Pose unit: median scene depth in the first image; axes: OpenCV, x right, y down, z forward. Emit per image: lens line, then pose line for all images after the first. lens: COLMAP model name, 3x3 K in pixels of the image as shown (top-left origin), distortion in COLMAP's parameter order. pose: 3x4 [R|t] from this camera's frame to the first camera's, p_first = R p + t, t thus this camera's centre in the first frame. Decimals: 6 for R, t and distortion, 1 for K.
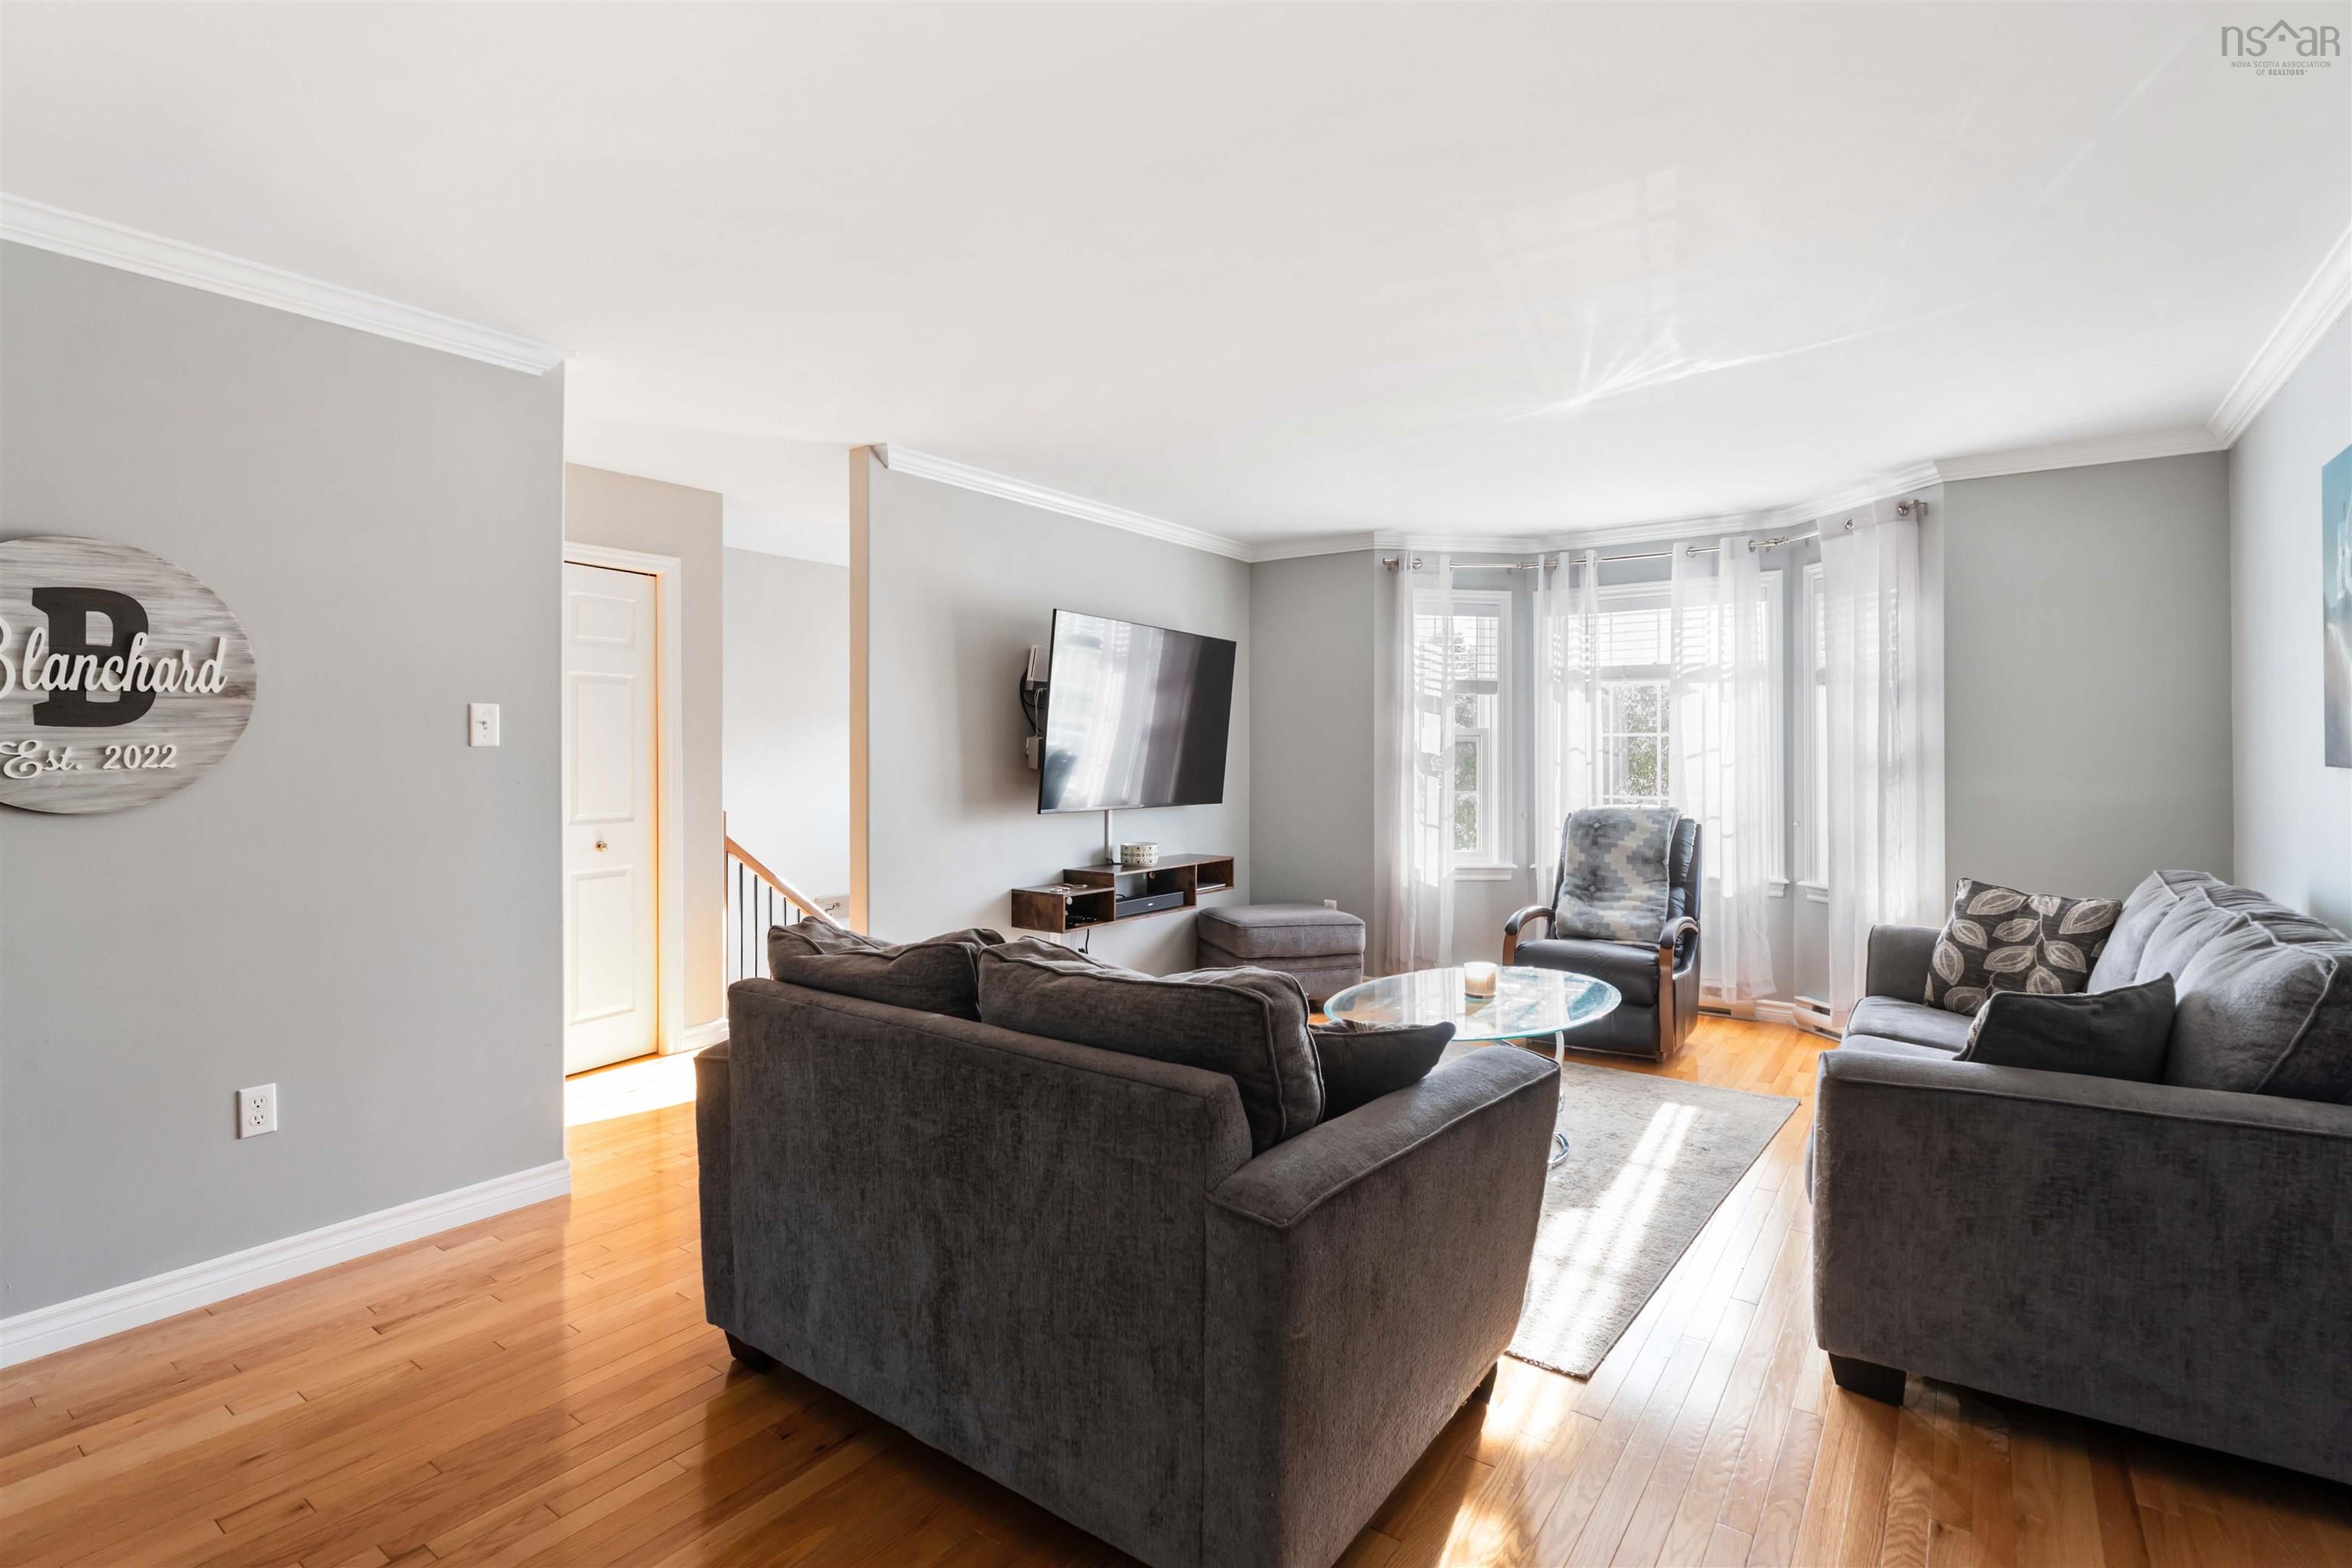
lens RADIAL K [[1126.2, 0, 1173.9], [0, 1126.2, 745.4], [0, 0, 1]] dist [0.017814, -0.000408]
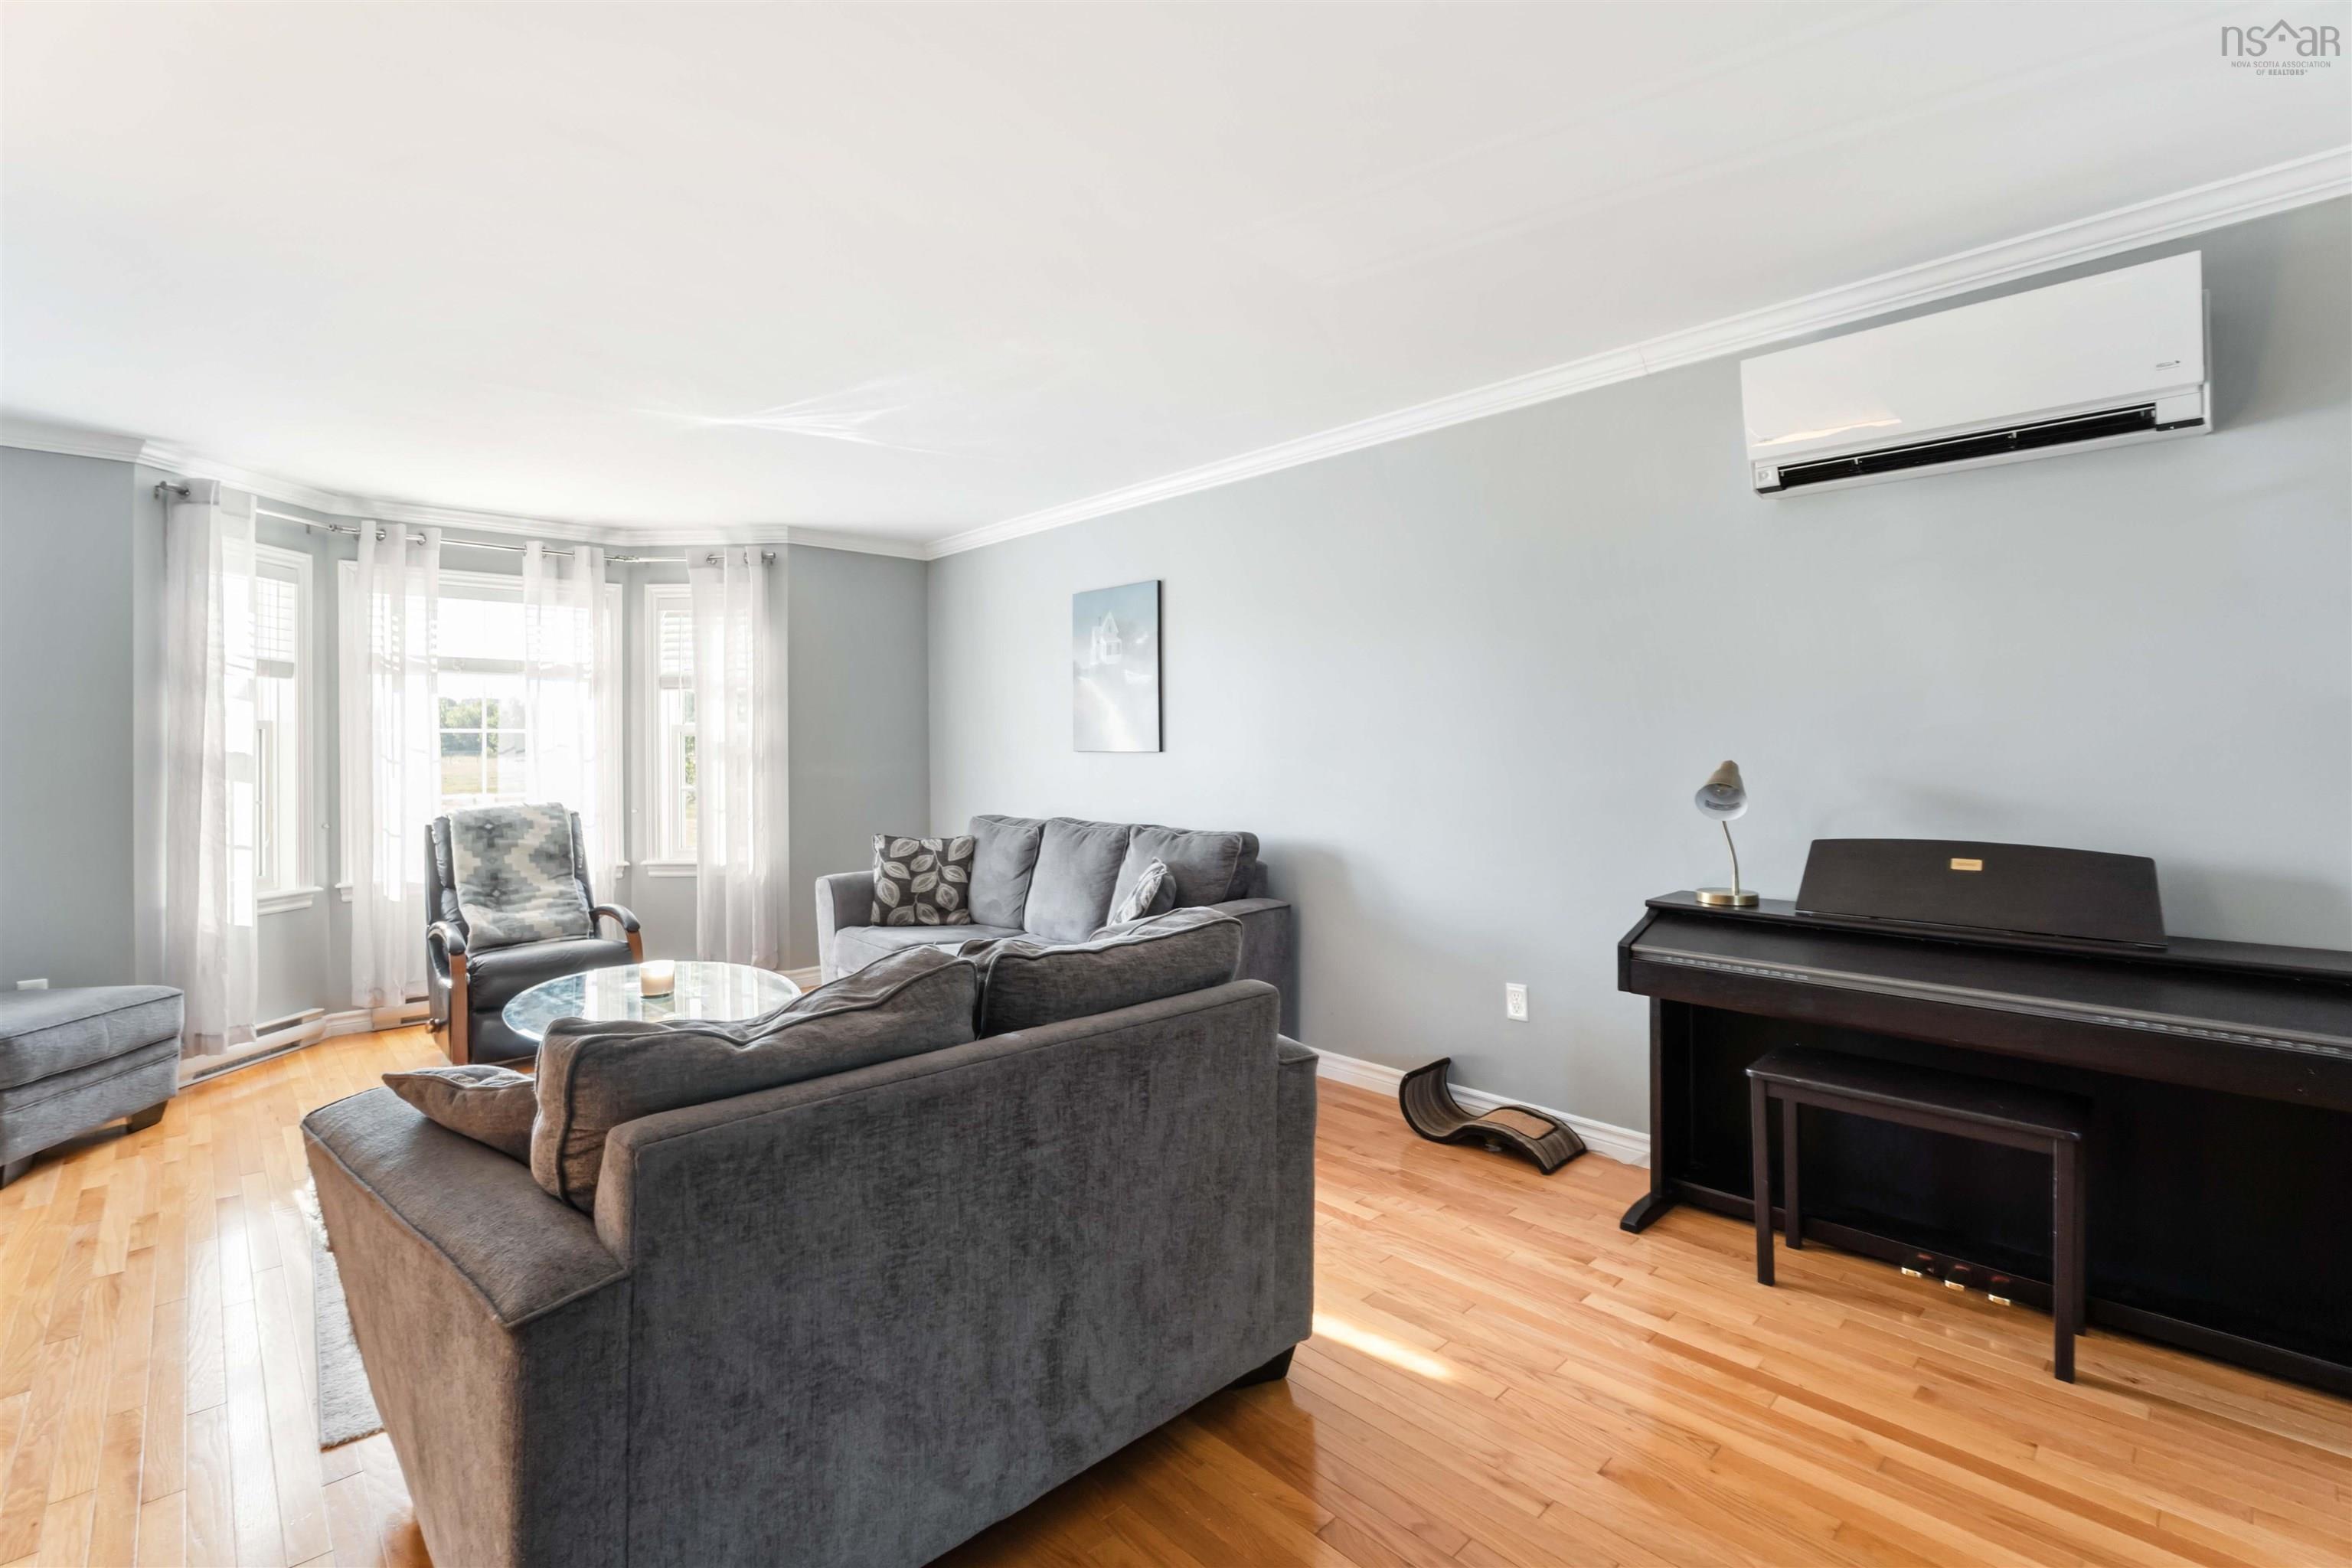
lens RADIAL K [[1060.5, 0, 1173.4], [0, 1060.5, 740.7], [0, 0, 1]] dist [0.001205, 0.000489]
pose [[0.198921, 0.000101, 0.980016, -0.393745], [0.002711, 0.999996, -0.000653, 0.001157], [-0.980012, 0.002787, 0.198920, 0.272010]]
